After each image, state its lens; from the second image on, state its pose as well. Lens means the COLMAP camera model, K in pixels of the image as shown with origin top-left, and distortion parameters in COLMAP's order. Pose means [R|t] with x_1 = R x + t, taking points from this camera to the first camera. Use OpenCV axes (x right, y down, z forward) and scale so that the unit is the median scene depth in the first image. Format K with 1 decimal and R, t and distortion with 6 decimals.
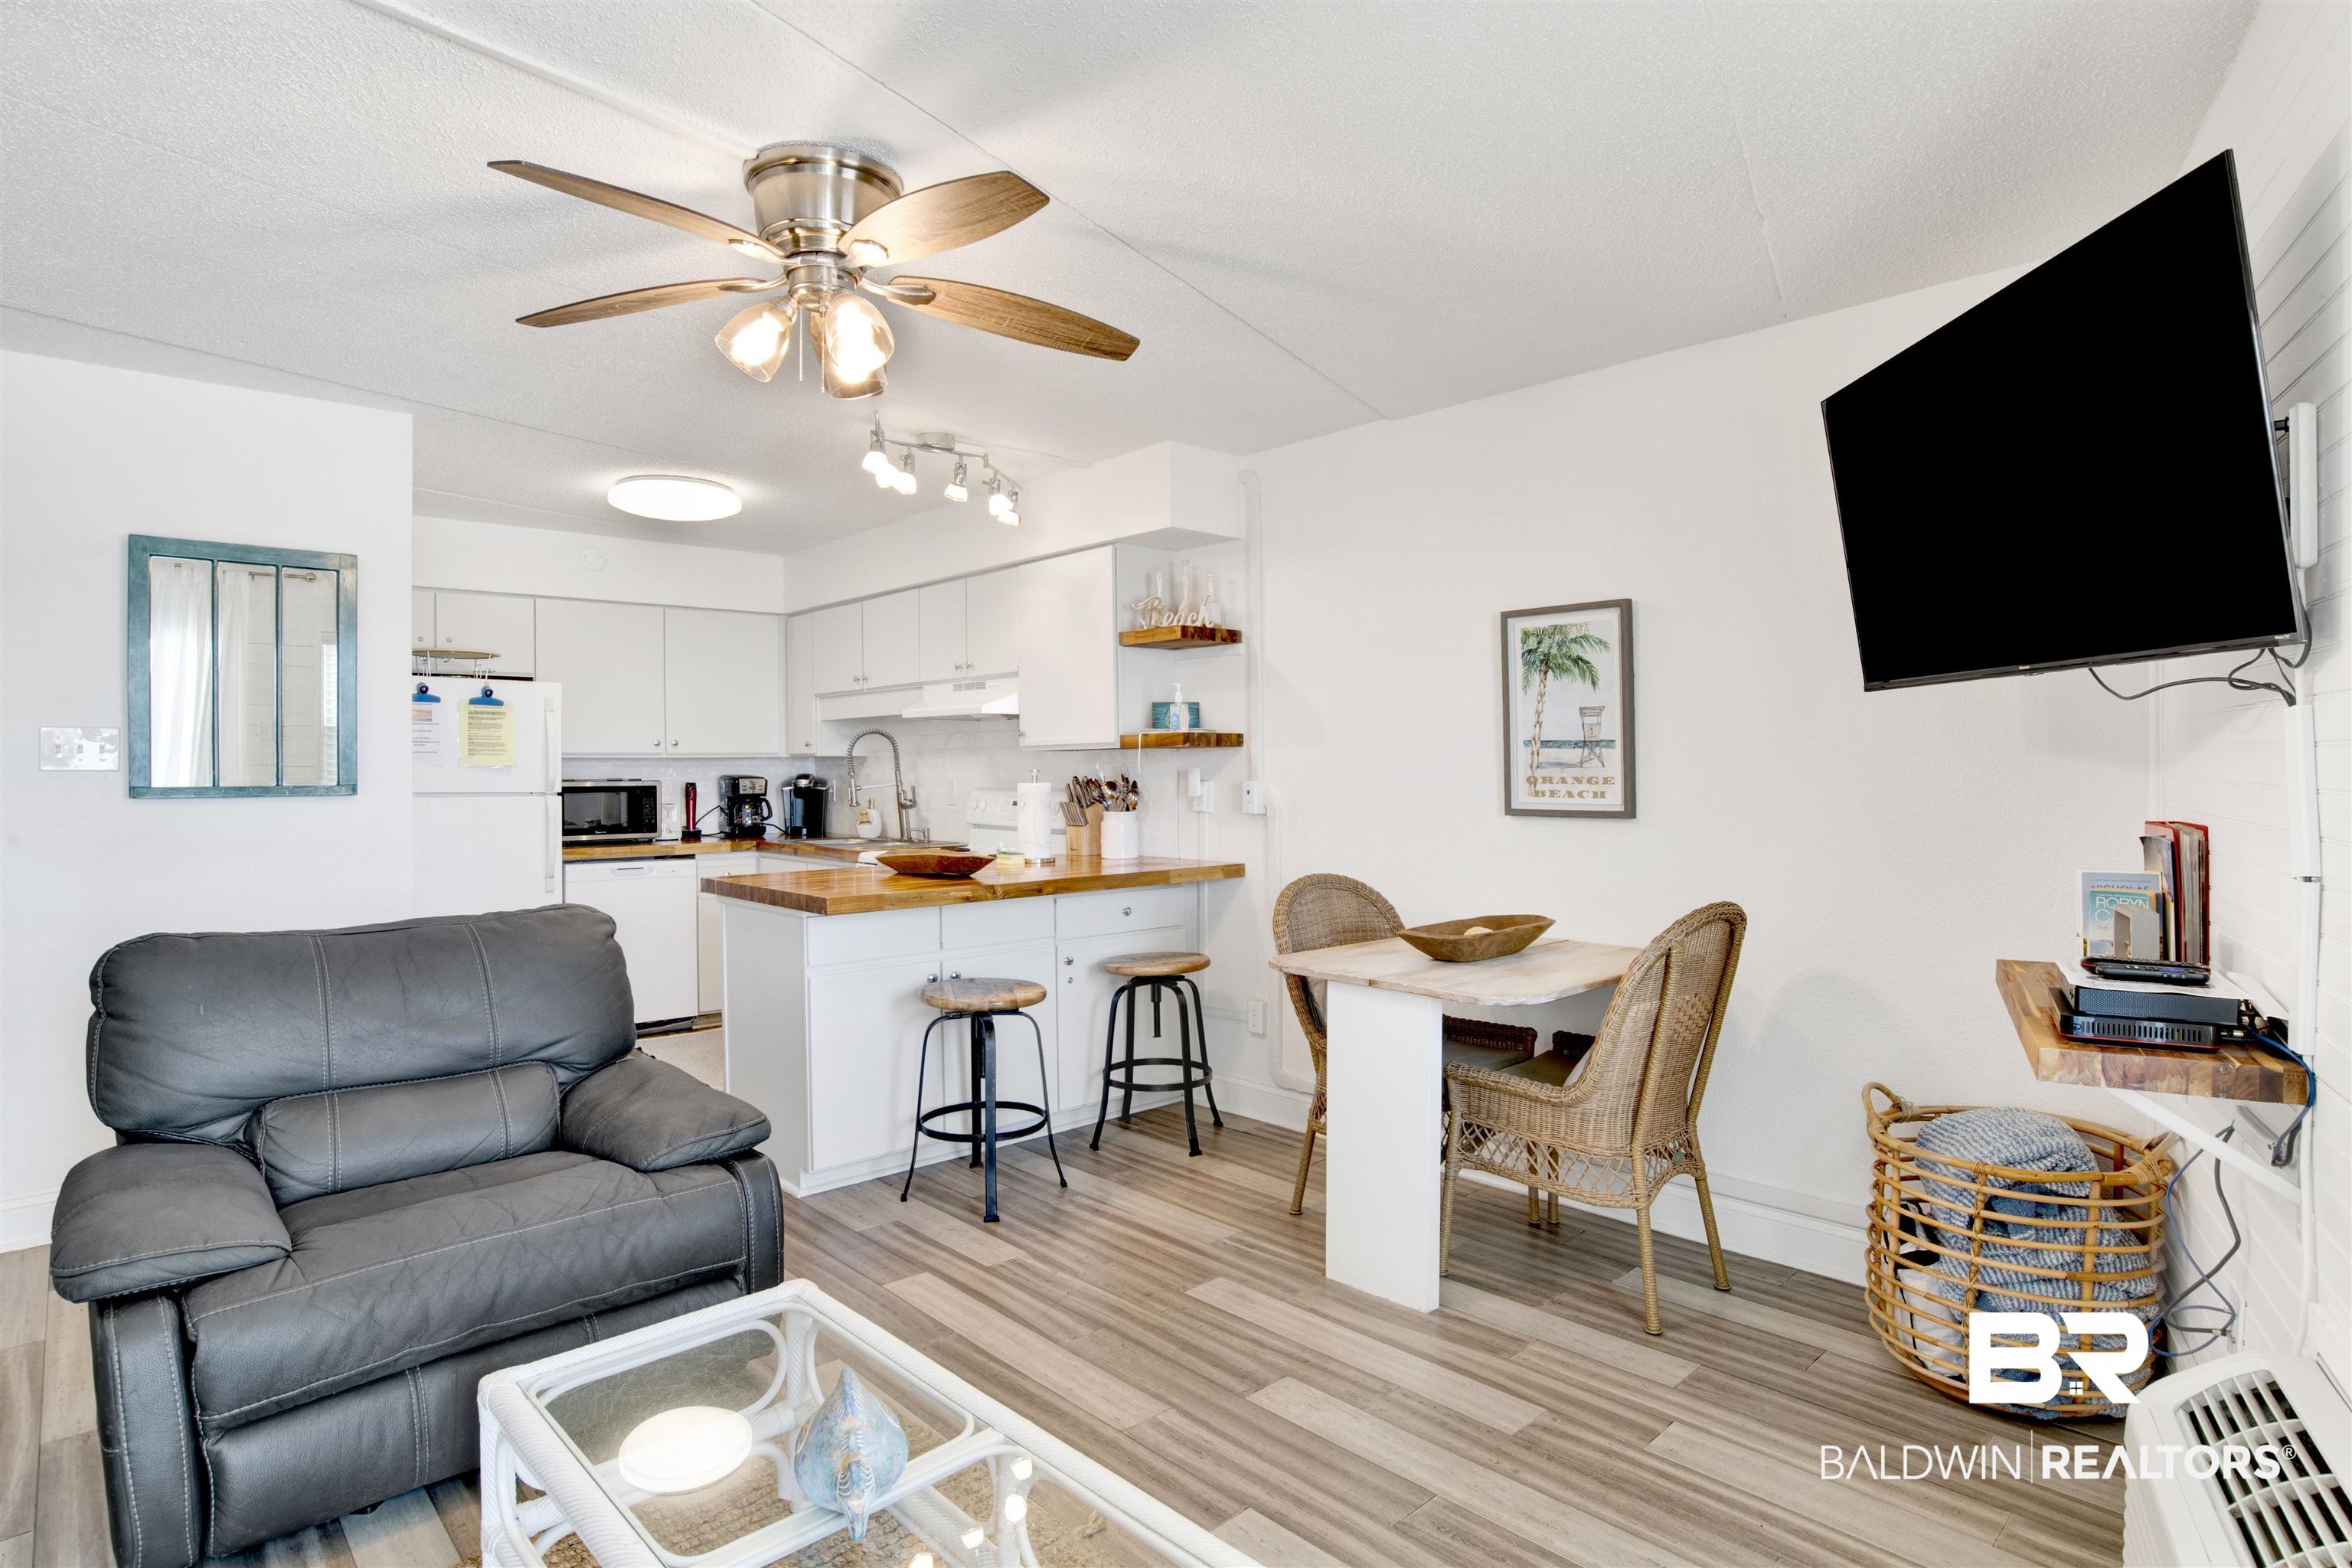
lens RADIAL K [[1262.5, 0, 1189.9], [0, 1262.5, 747.7], [0, 0, 1]] dist [-0.033761, 0.014135]
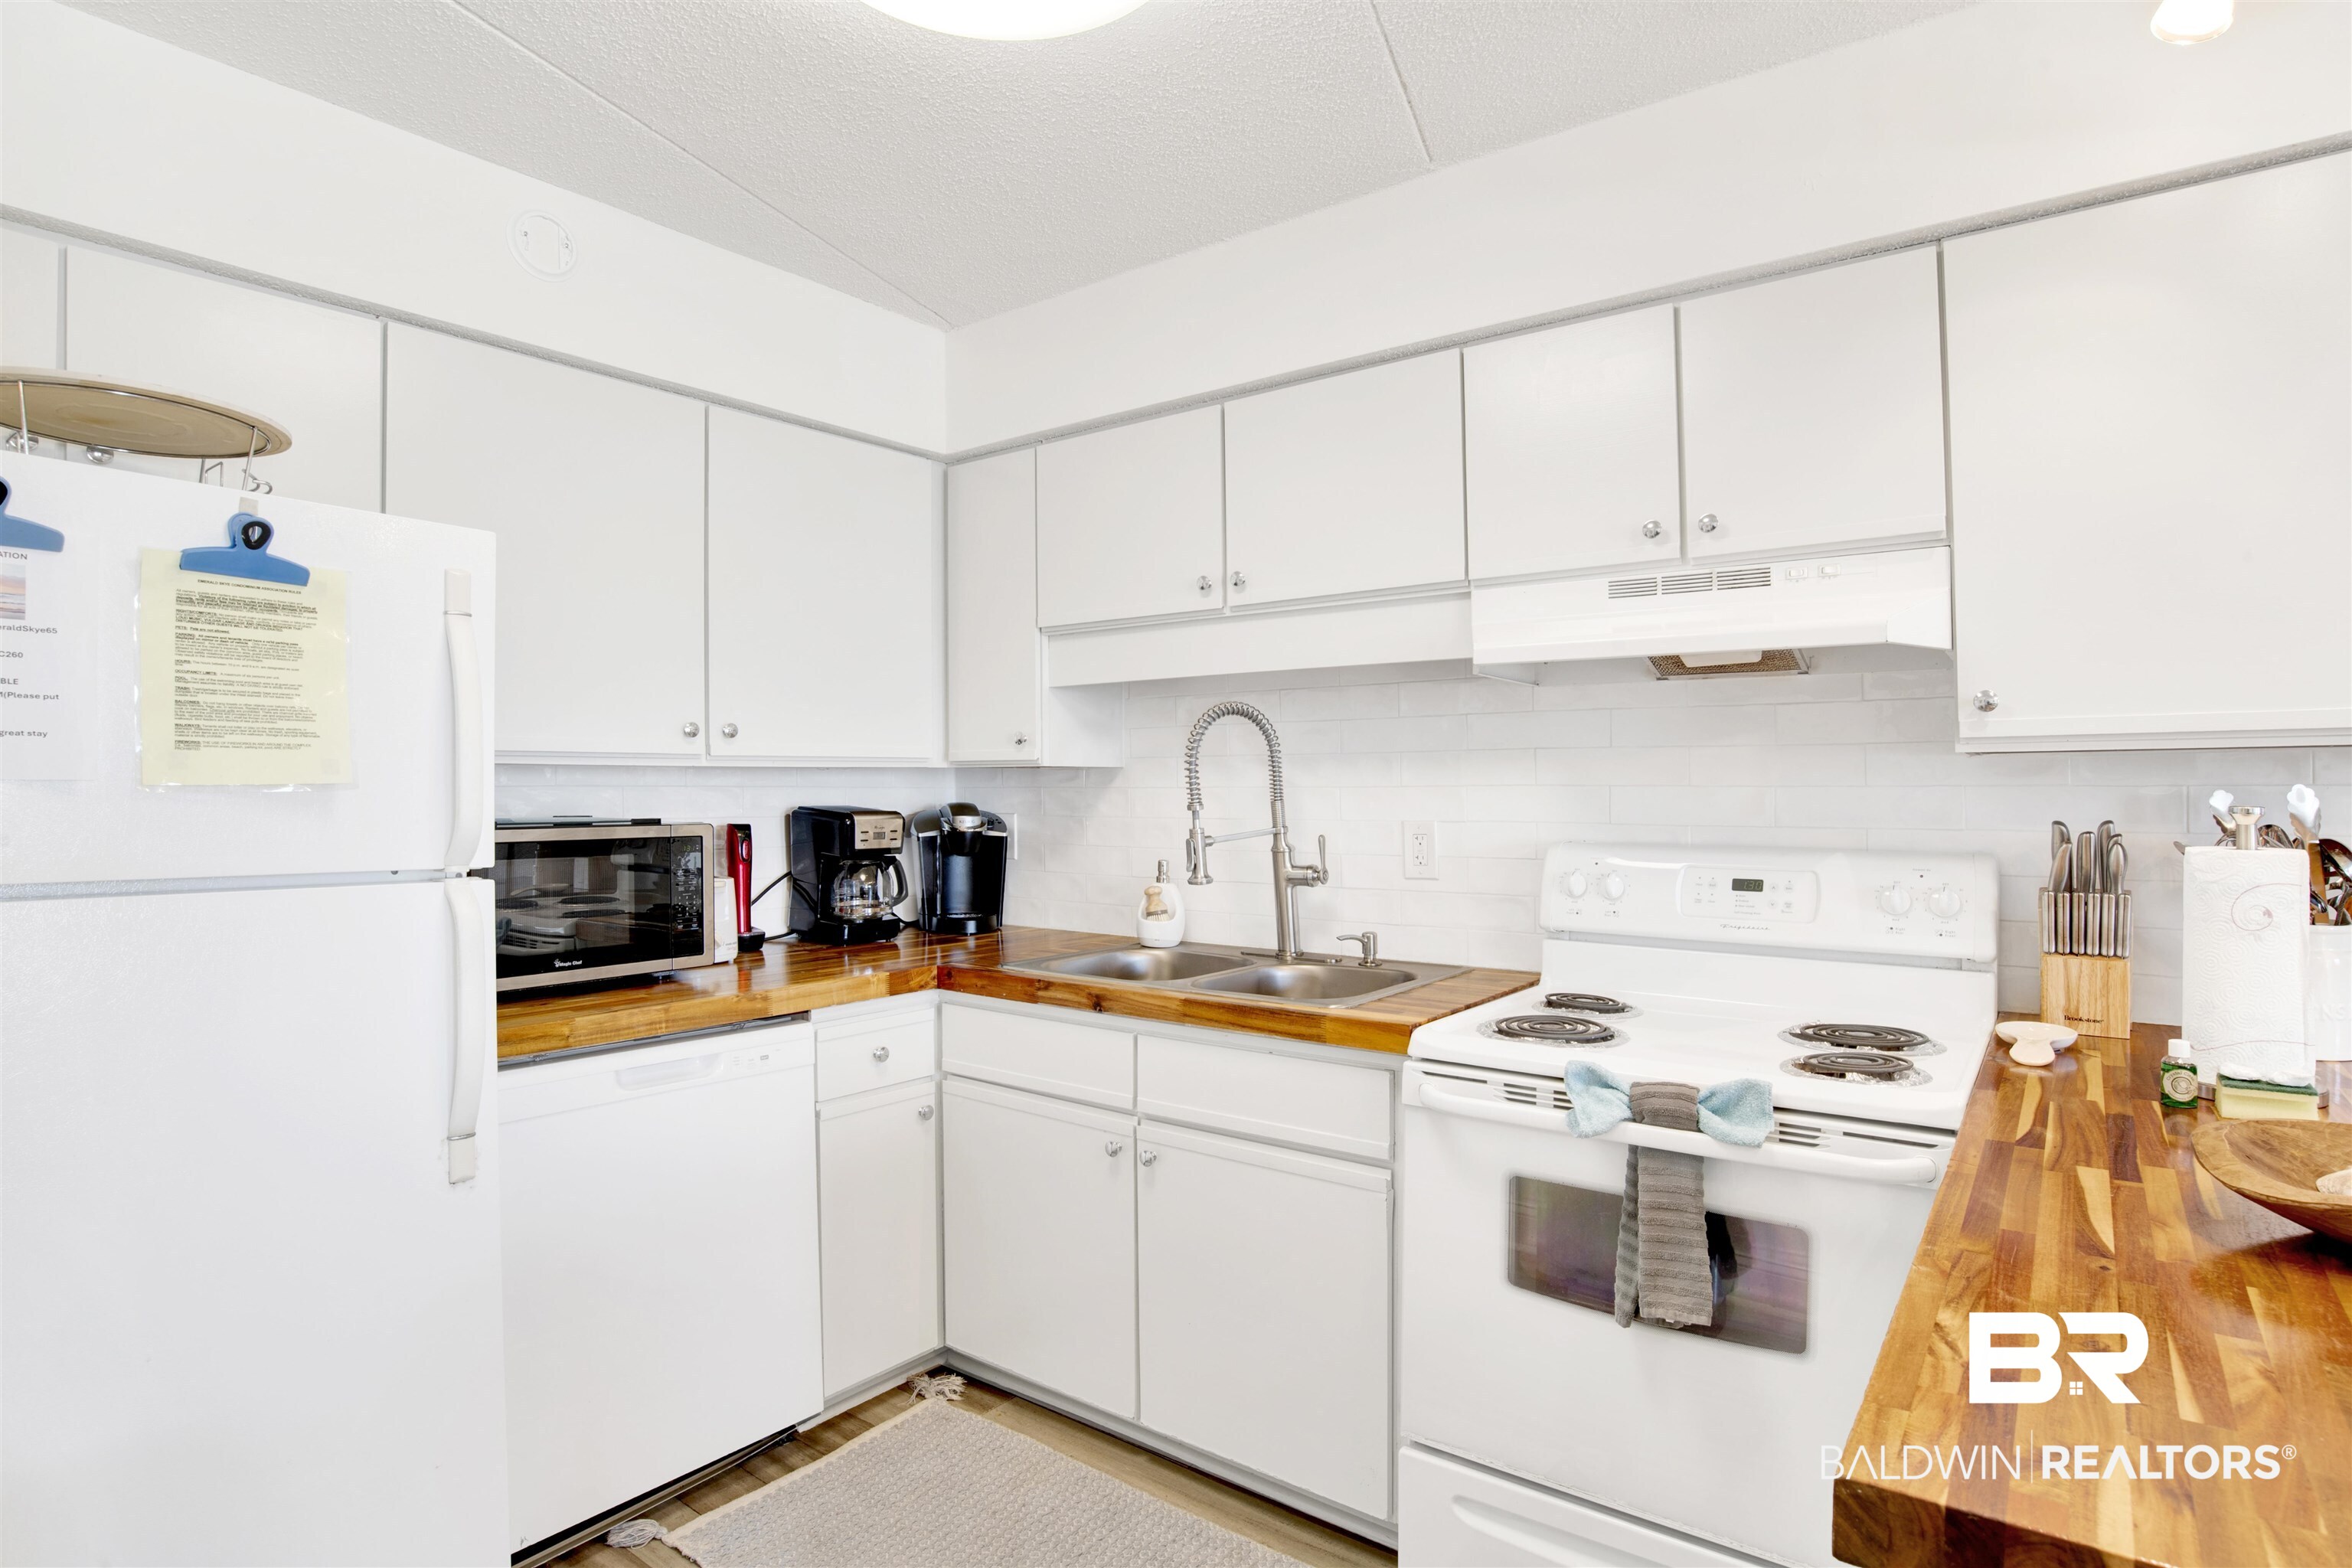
lens RADIAL K [[1262.5, 0, 1219.7], [0, 1262.5, 781.0], [0, 0, 1]] dist [-0.033761, 0.014135]
pose [[0.980100, 0.007158, 0.198375, -0.339324], [-0.009194, 0.999914, 0.009345, 0.007722], [-0.198292, -0.010983, 0.980082, 0.572638]]
